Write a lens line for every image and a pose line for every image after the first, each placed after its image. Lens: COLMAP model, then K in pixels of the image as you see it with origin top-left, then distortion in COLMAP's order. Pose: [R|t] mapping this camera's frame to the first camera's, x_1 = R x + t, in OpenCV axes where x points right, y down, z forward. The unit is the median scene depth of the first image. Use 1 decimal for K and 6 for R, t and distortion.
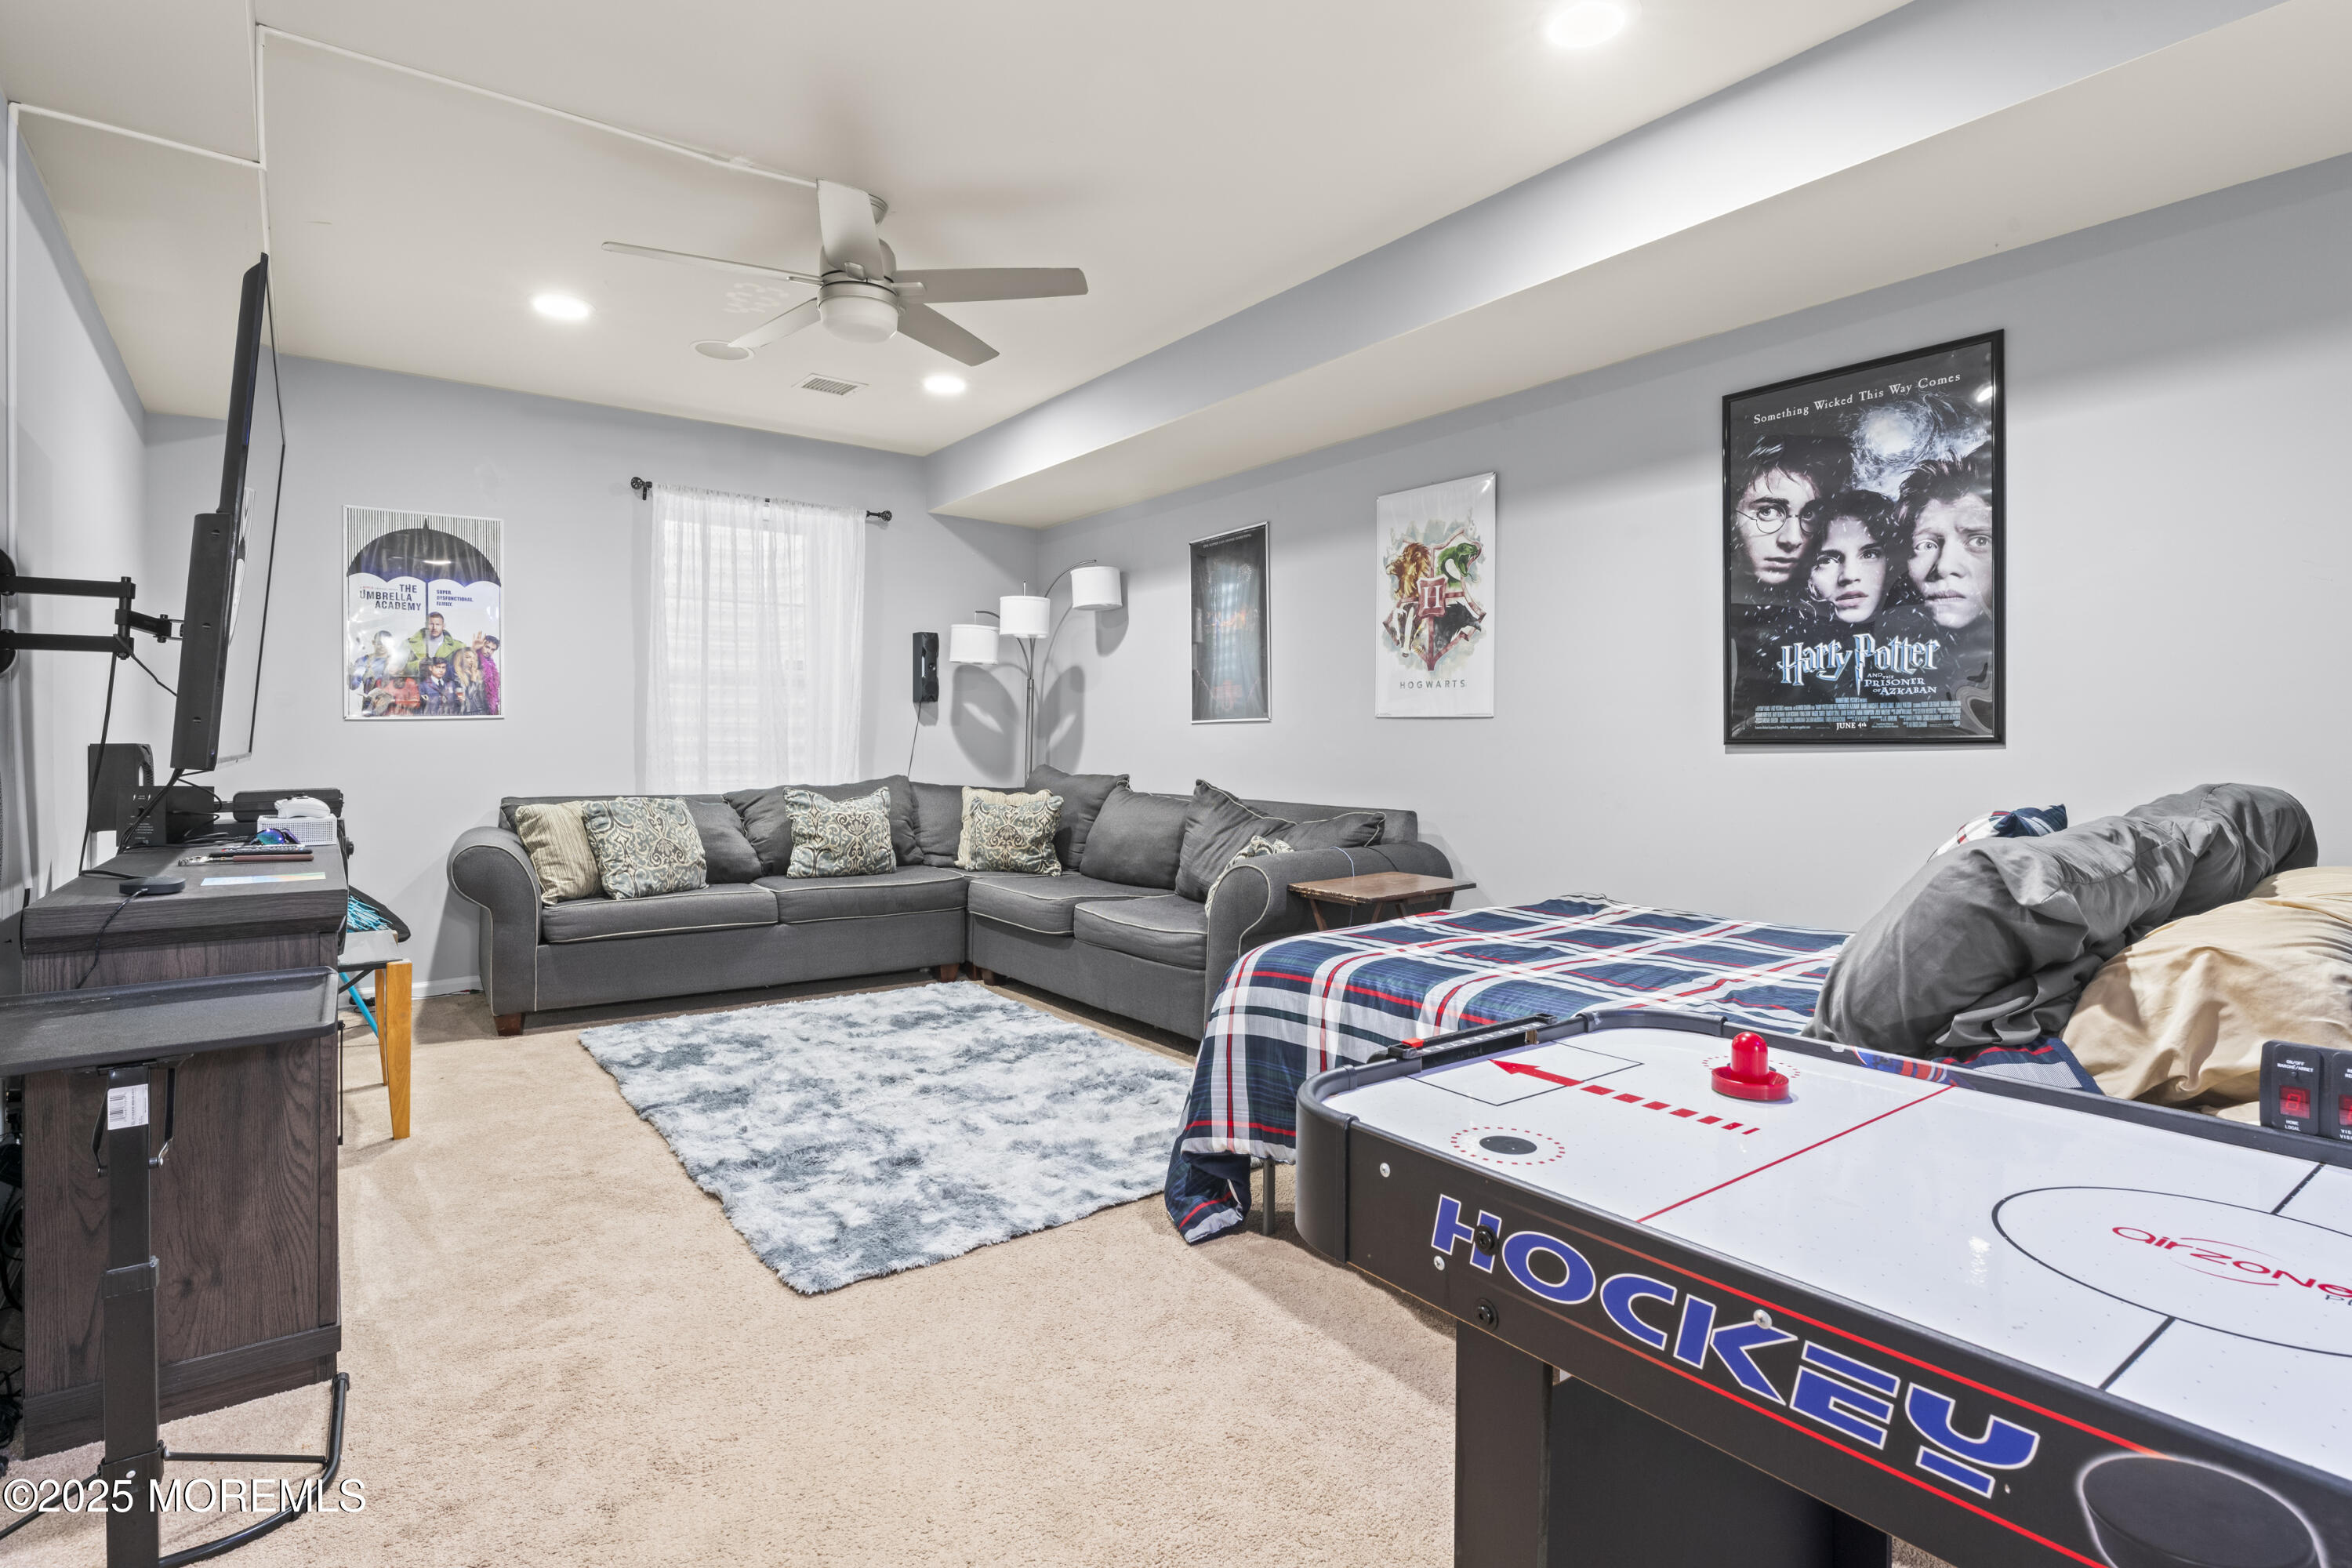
lens RADIAL K [[1142.2, 0, 1171.2], [0, 1142.2, 778.8], [0, 0, 1]] dist [-0.002149, -0.001050]
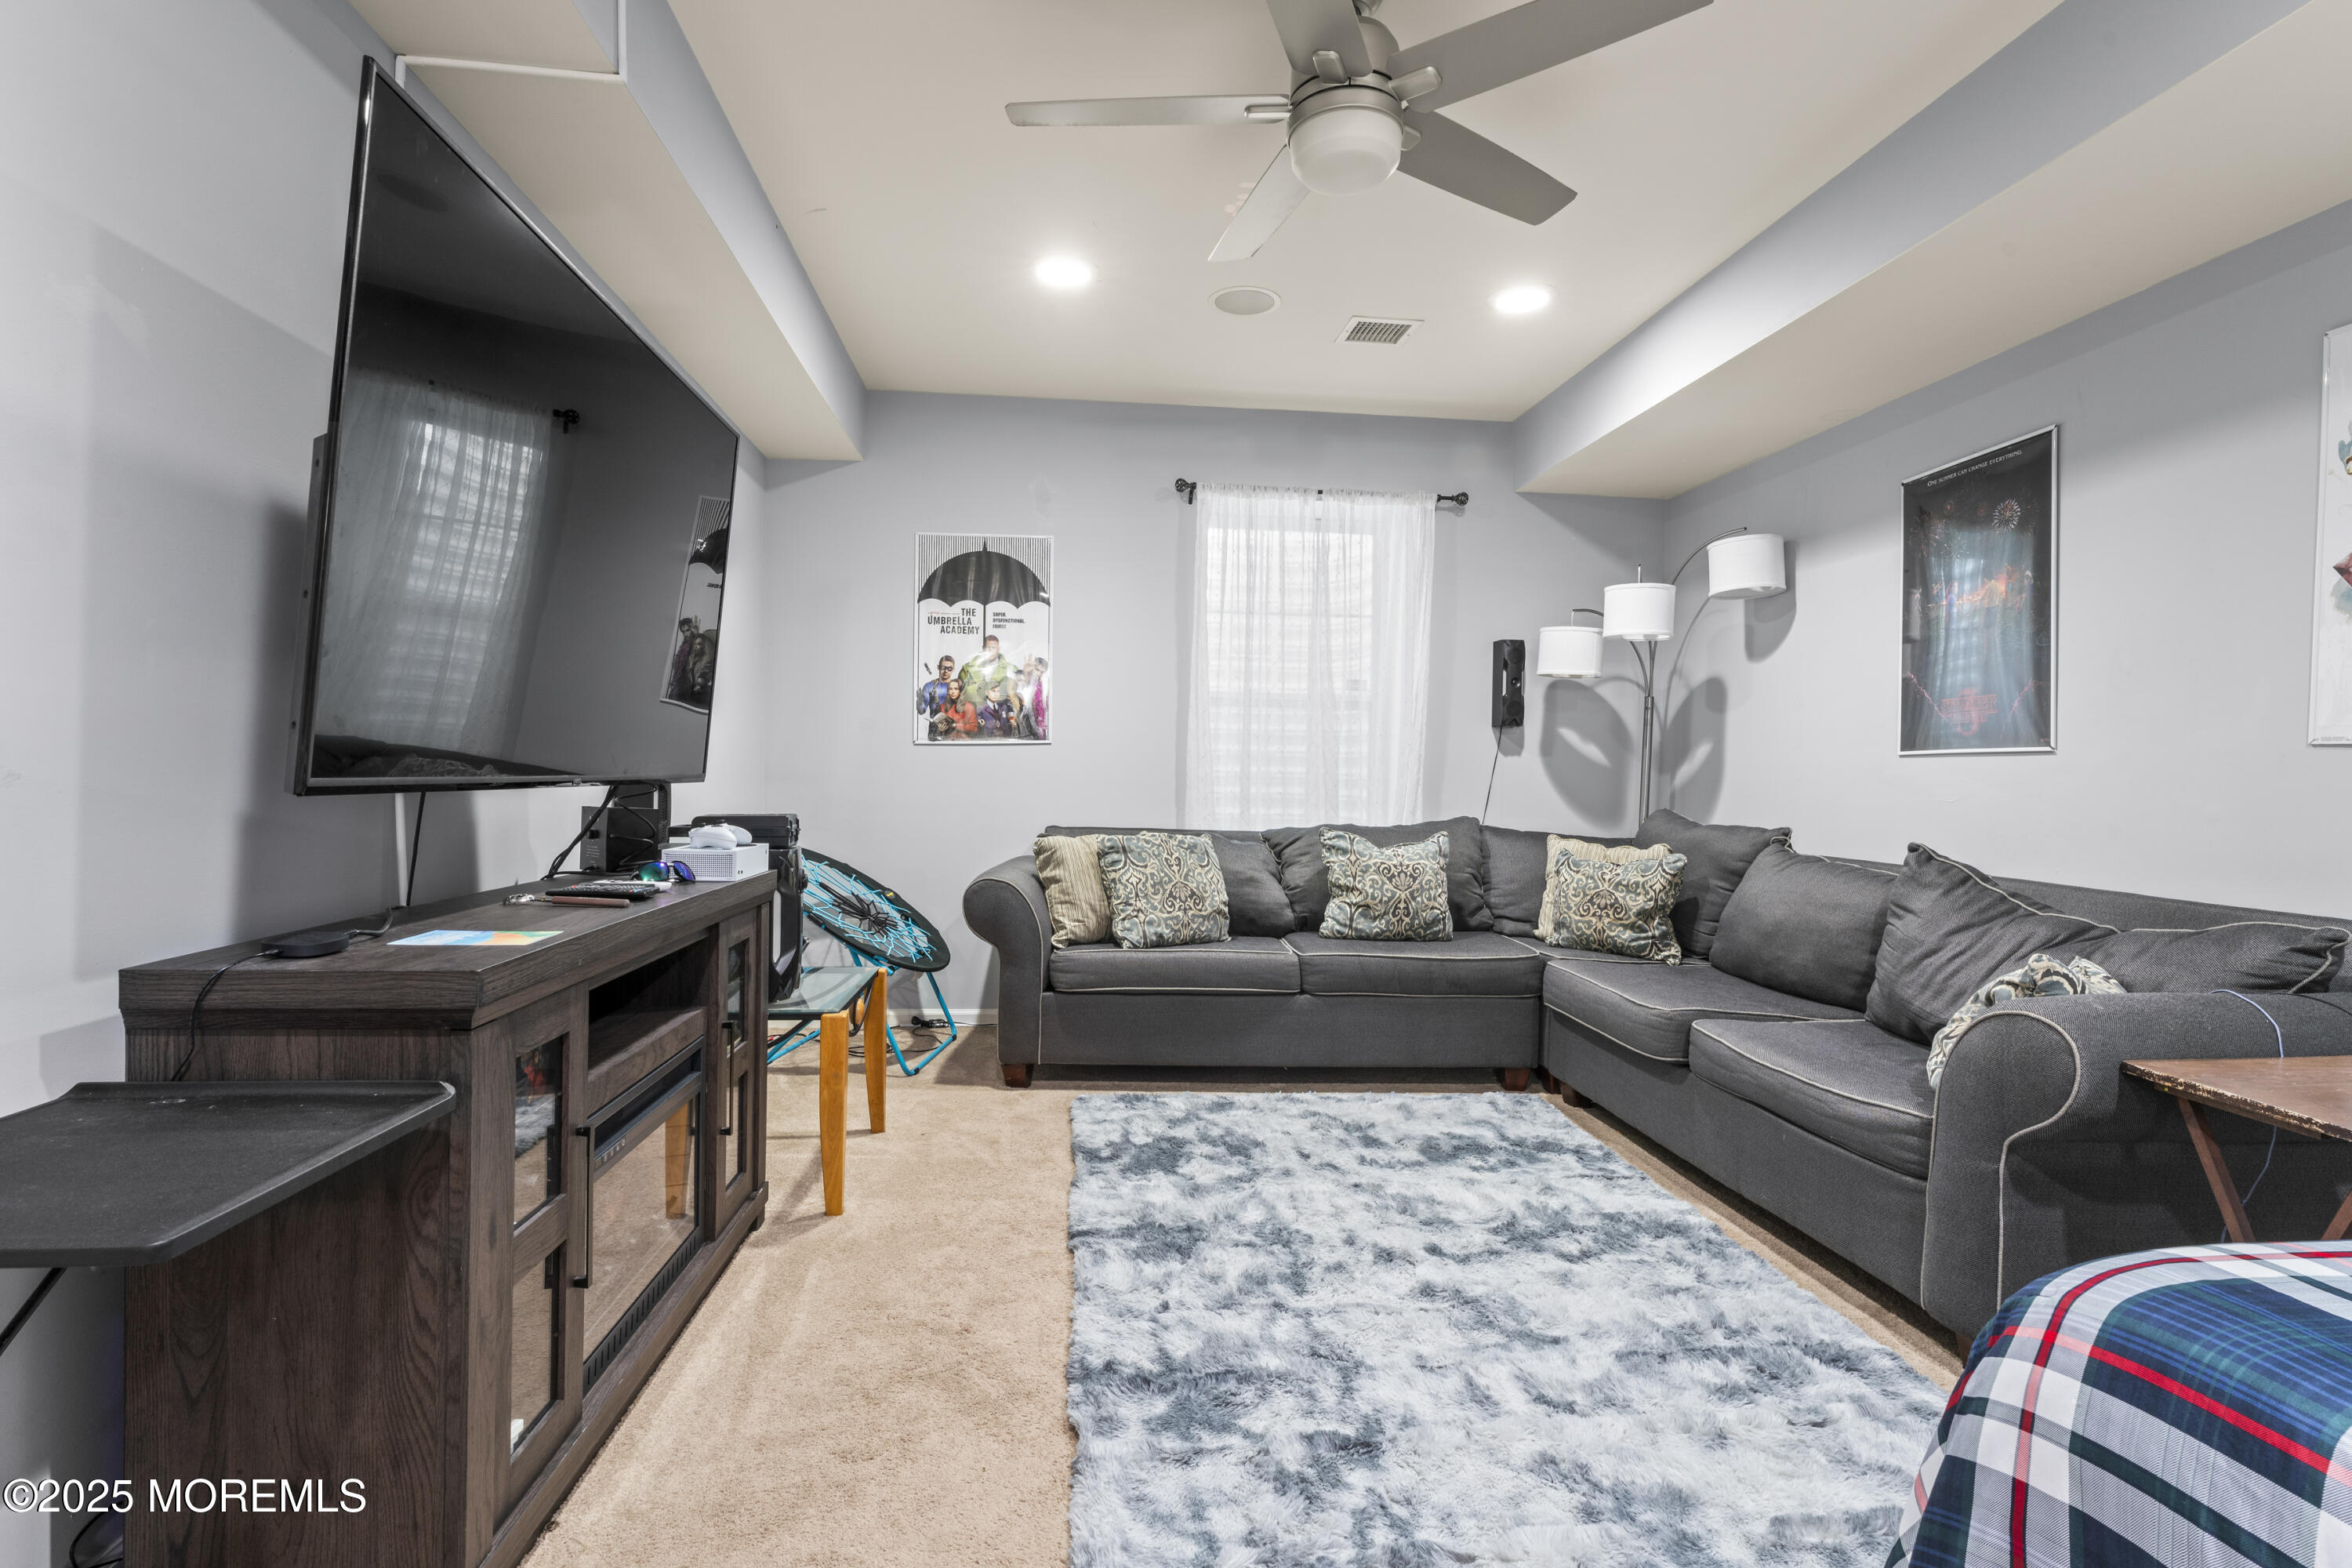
lens RADIAL K [[1142.2, 0, 1171.2], [0, 1142.2, 778.8], [0, 0, 1]] dist [-0.002149, -0.001050]
pose [[0.856394, 0.018975, -0.515974, -0.002781], [-0.034217, 0.999213, -0.020044, -0.008581], [0.515188, 0.034821, 0.856370, 0.262188]]
